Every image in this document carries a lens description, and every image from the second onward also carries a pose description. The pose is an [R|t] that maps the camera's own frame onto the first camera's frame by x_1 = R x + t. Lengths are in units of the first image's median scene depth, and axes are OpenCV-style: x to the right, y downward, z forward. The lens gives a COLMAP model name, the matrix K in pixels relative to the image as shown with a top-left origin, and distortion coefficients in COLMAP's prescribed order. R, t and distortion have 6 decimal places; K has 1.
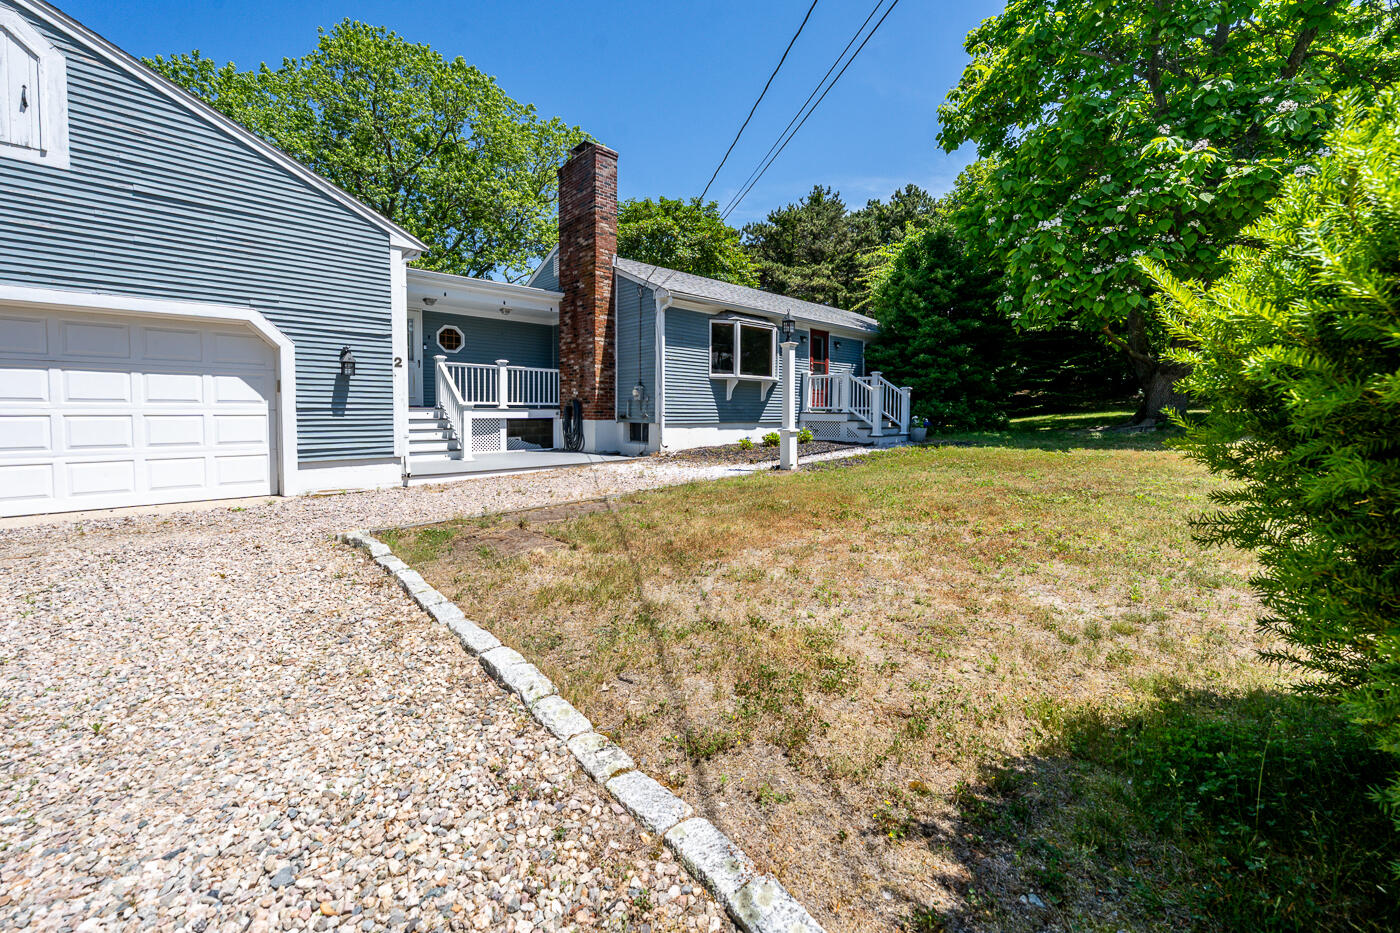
lens RADIAL K [[573.0, 0, 697.7], [0, 573.0, 418.7], [0, 0, 1]] dist [0.000622, 0.000069]
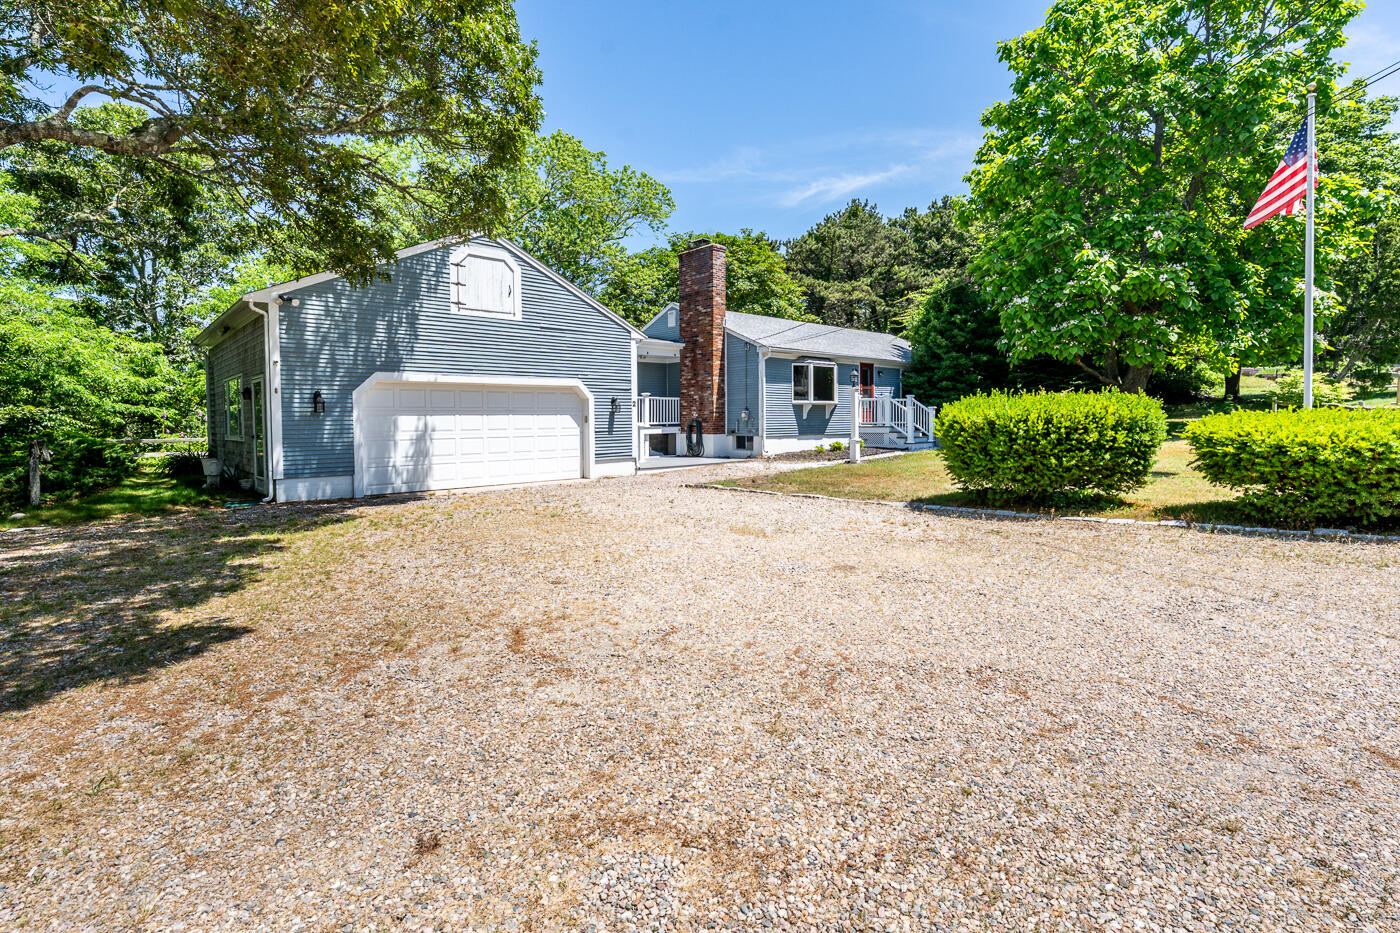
lens RADIAL K [[741.3, 0, 701.3], [0, 741.3, 418.8], [0, 0, 1]] dist [-0.000301, -0.000095]
pose [[0.999861, -0.012533, 0.011015, -0.219310], [0.012652, 0.999862, -0.010783, -0.016140], [-0.010879, 0.010921, 0.999881, -0.815094]]
